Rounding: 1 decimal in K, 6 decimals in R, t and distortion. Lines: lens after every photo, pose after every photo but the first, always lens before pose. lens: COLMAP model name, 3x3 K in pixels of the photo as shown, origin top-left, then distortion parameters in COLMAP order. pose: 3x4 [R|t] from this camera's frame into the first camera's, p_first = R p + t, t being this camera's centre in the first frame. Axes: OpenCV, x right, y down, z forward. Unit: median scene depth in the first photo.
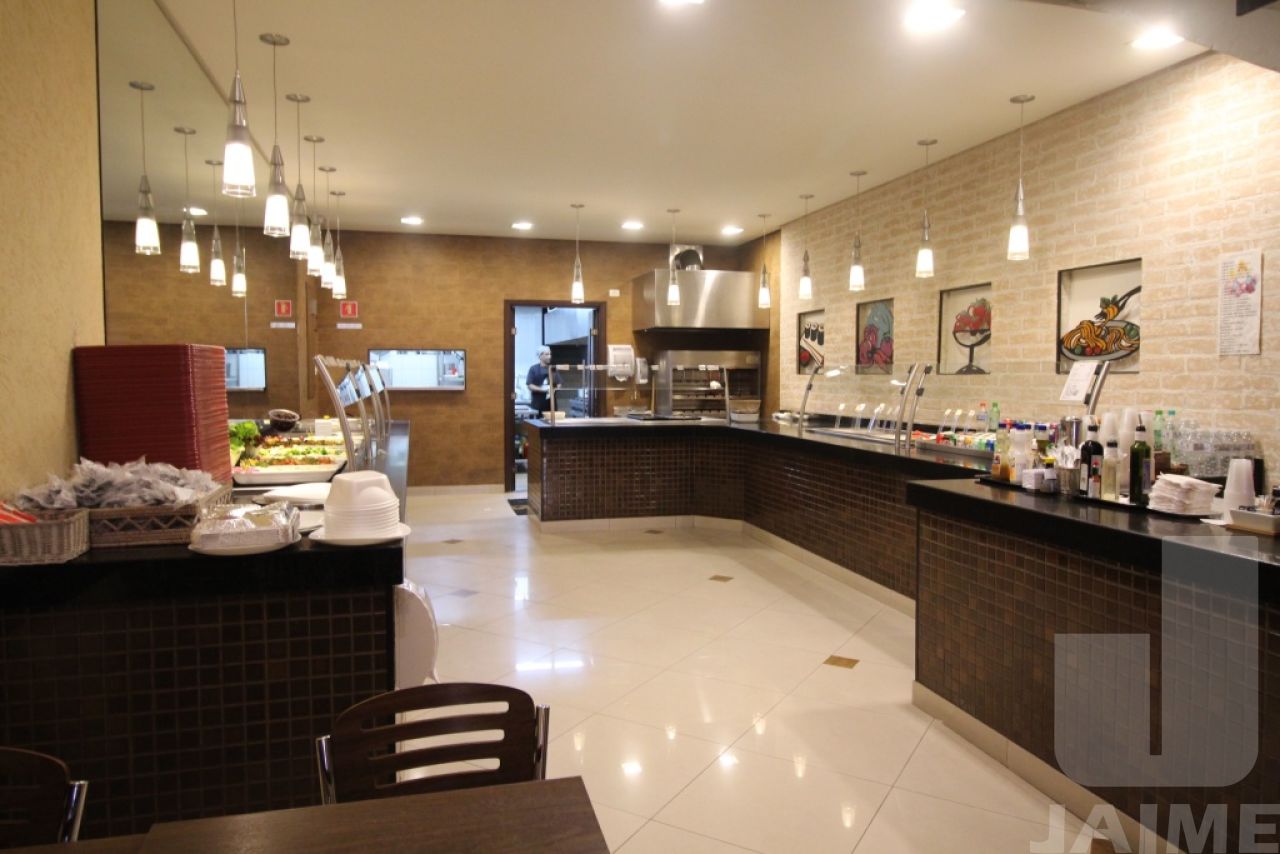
lens RADIAL K [[846.2, 0, 634.6], [0, 846.2, 420.0], [0, 0, 1]] dist [0.006451, -0.004463]
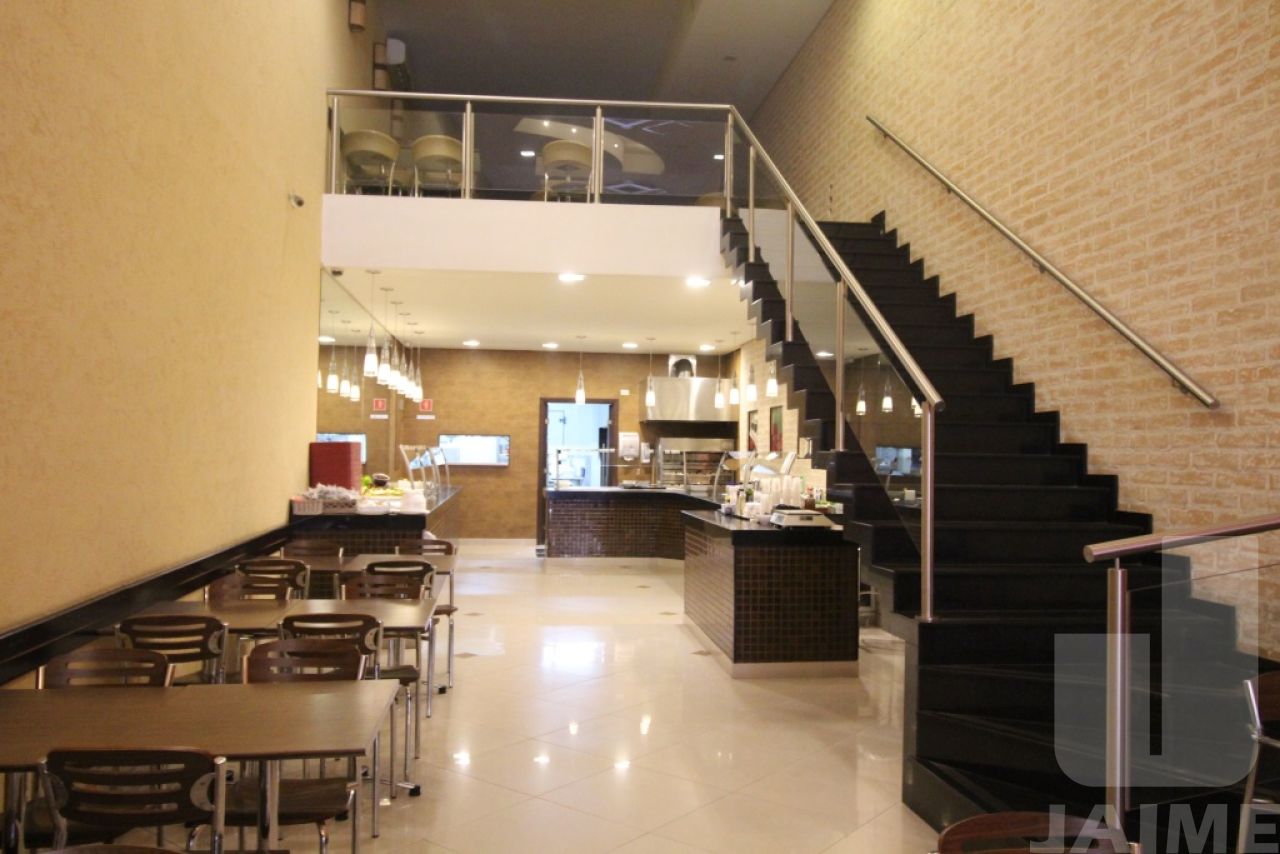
lens RADIAL K [[1006.9, 0, 630.4], [0, 1006.9, 415.8], [0, 0, 1]] dist [0.016598, -0.004796]
pose [[0.990488, 0.008262, -0.137348, 0.234395], [-0.020850, 0.995681, -0.090464, 0.029110], [0.136008, 0.092468, 0.986383, -0.613524]]
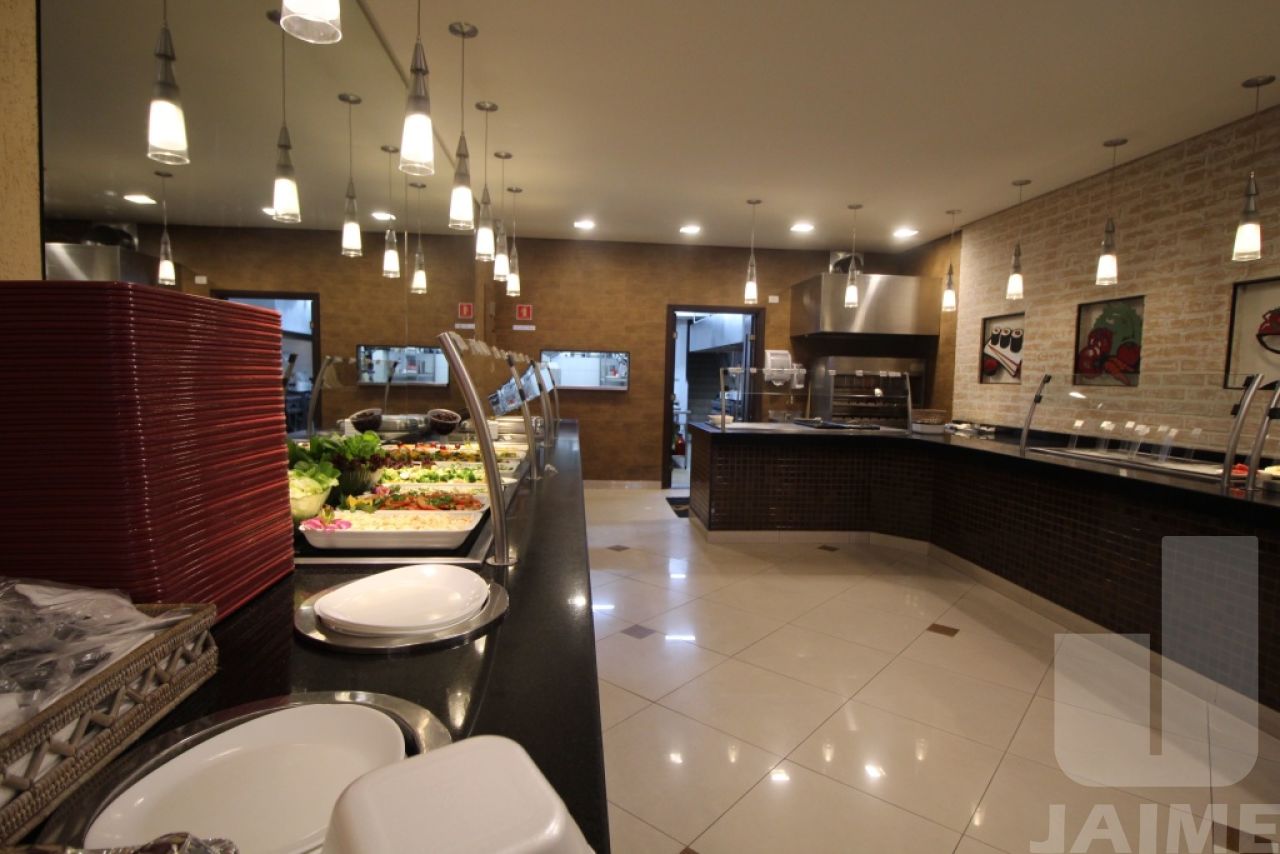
lens RADIAL K [[650.7, 0, 636.0], [0, 650.7, 422.6], [0, 0, 1]] dist [0.001057, -0.007758]
pose [[0.986696, 0.034132, -0.158952, -0.069799], [-0.031901, 0.999354, 0.016570, -0.010695], [0.159415, -0.011279, 0.987147, 0.233816]]
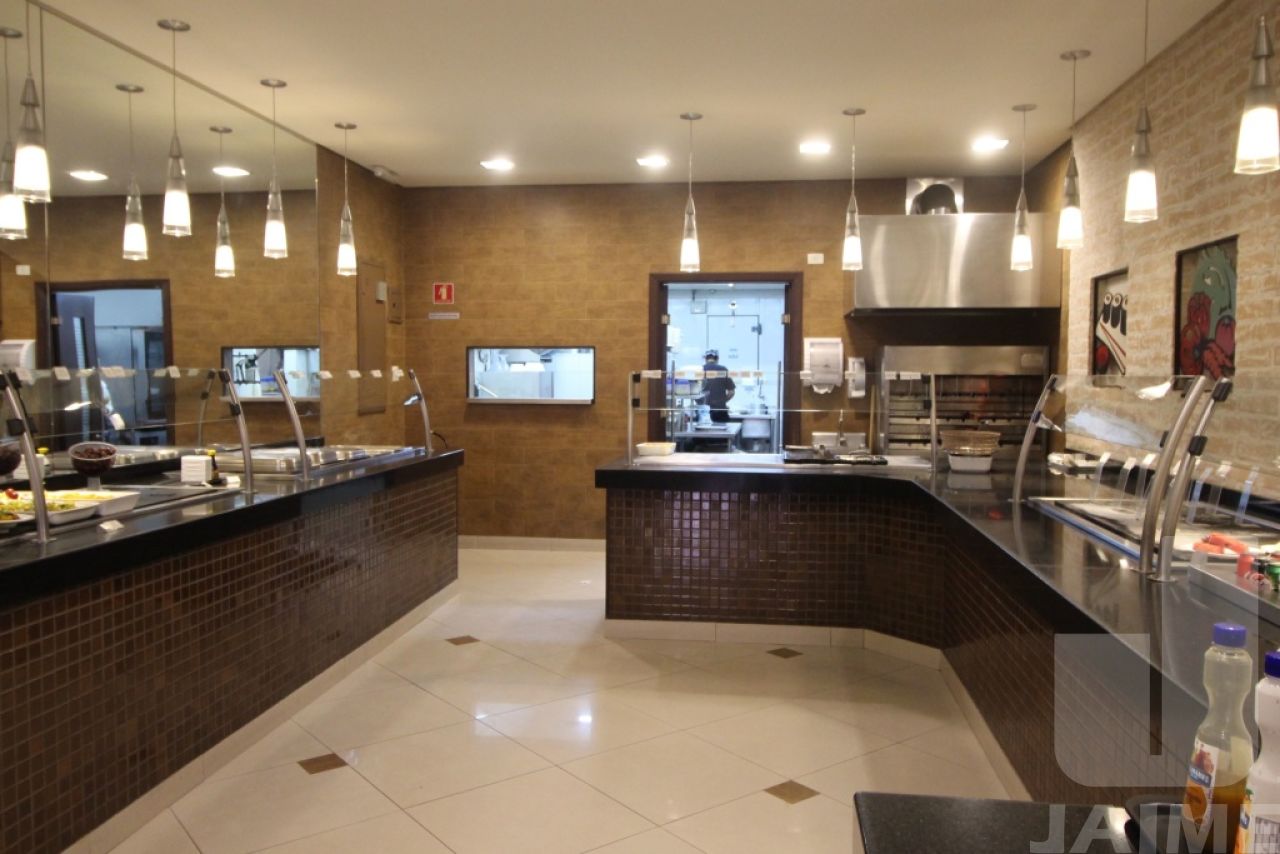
lens RADIAL K [[988.7, 0, 645.0], [0, 988.7, 425.7], [0, 0, 1]] dist [-0.003067, -0.004411]
pose [[0.928973, 0.023127, -0.369425, 0.166501], [-0.024007, 0.999709, 0.002214, -0.023368], [0.369369, 0.006812, 0.929258, 0.290309]]
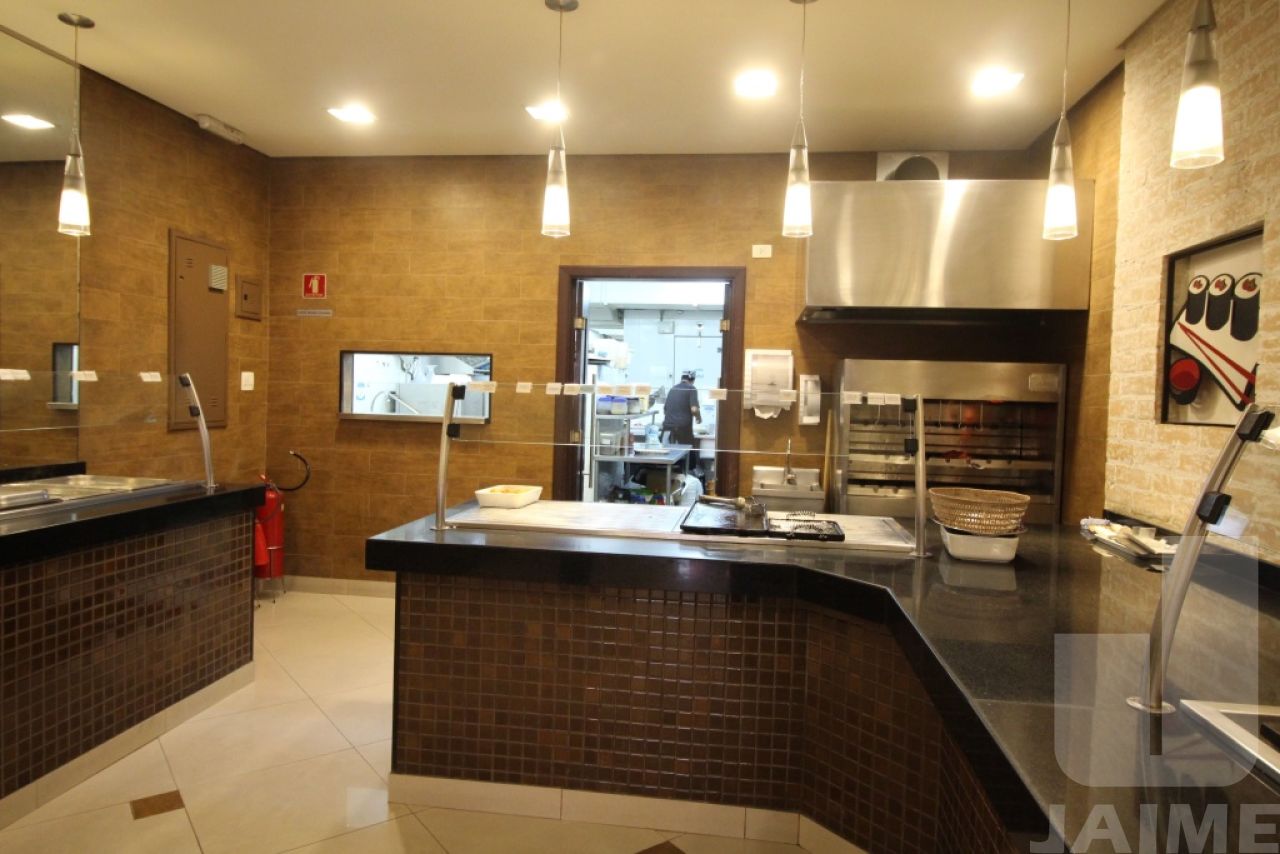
lens RADIAL K [[799.9, 0, 647.7], [0, 799.9, 417.9], [0, 0, 1]] dist [0.001065, -0.005159]
pose [[0.925901, 0.039086, -0.375738, 0.121735], [-0.049418, 0.998618, -0.017894, -0.040486], [0.374519, 0.035136, 0.926553, 0.617632]]
